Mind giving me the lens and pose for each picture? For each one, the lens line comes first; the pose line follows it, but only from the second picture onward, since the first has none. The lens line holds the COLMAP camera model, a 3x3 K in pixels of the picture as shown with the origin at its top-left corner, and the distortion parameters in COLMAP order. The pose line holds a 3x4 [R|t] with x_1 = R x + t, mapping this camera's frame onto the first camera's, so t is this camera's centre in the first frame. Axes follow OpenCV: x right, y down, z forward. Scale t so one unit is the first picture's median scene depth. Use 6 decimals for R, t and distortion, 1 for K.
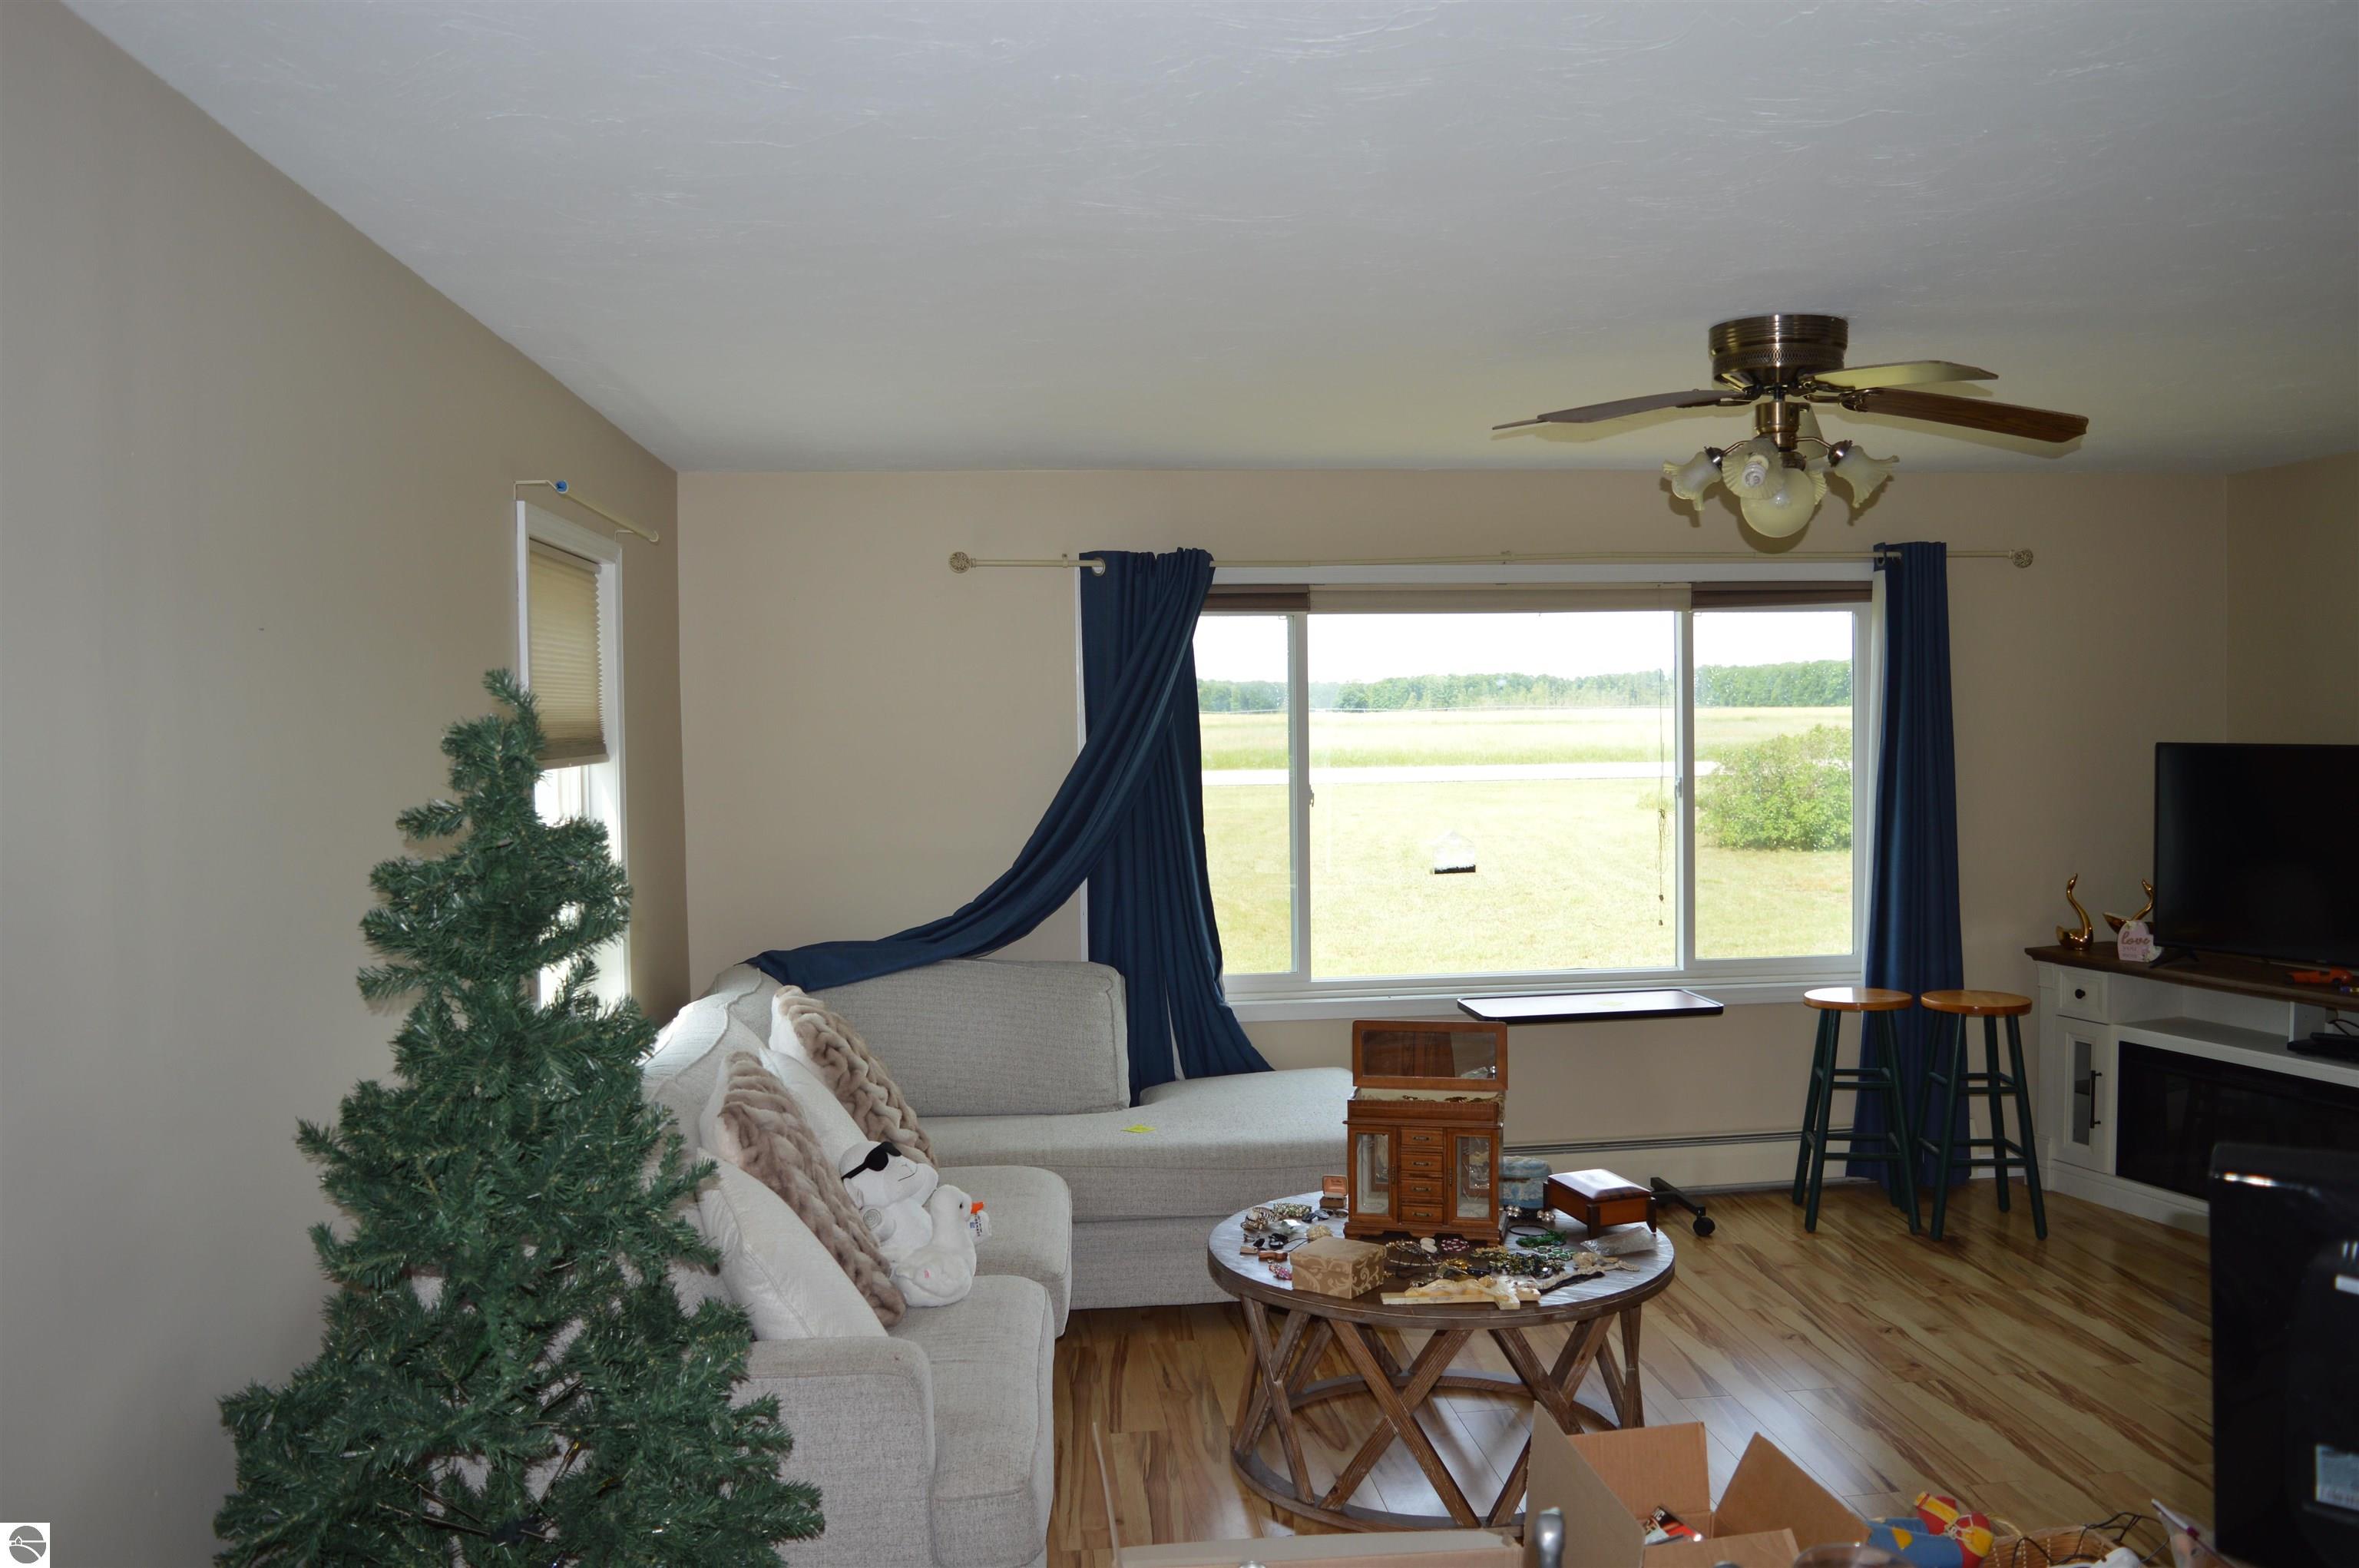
lens RADIAL K [[1879.3, 0, 1175.3], [0, 1879.3, 768.6], [0, 0, 1]] dist [-0.093211, 0.020028]
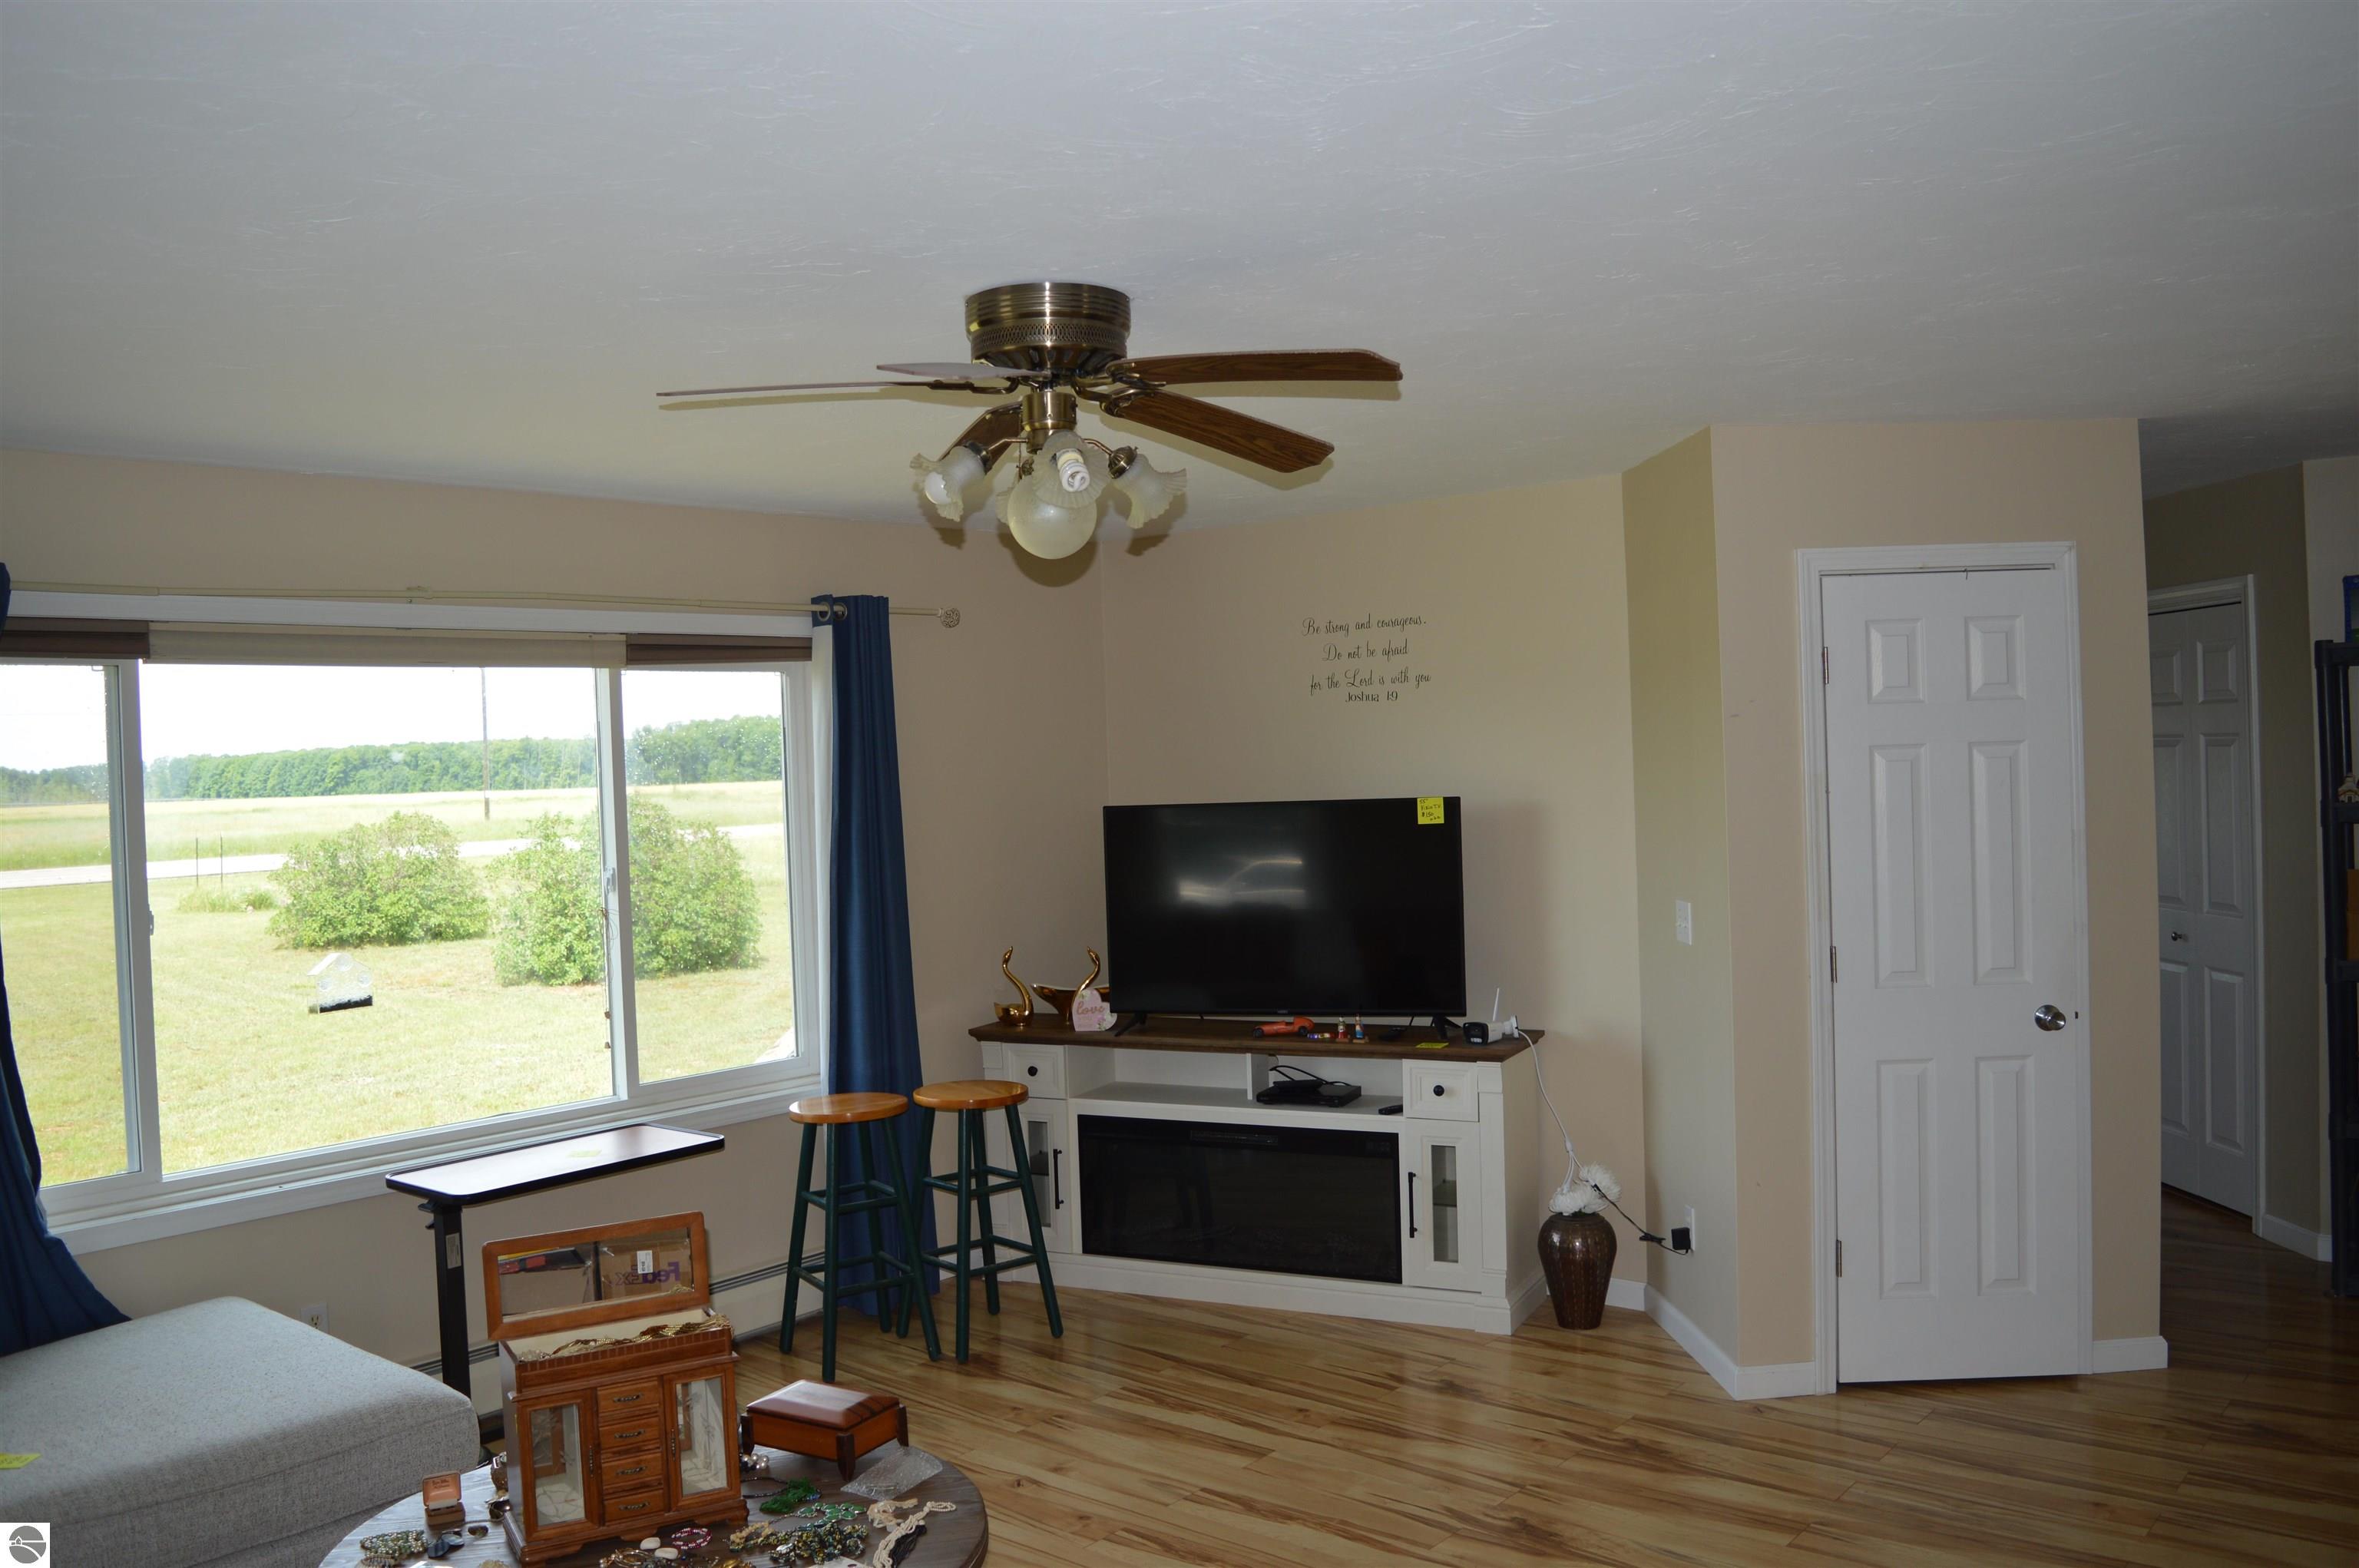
lens RADIAL K [[1879.3, 0, 1183.3], [0, 1879.3, 803.5], [0, 0, 1]] dist [-0.093211, 0.020028]
pose [[0.720520, -0.028472, 0.692850, -0.125717], [0.047766, 0.998821, -0.008629, -0.004812], [-0.691787, 0.039312, 0.721030, 0.235304]]
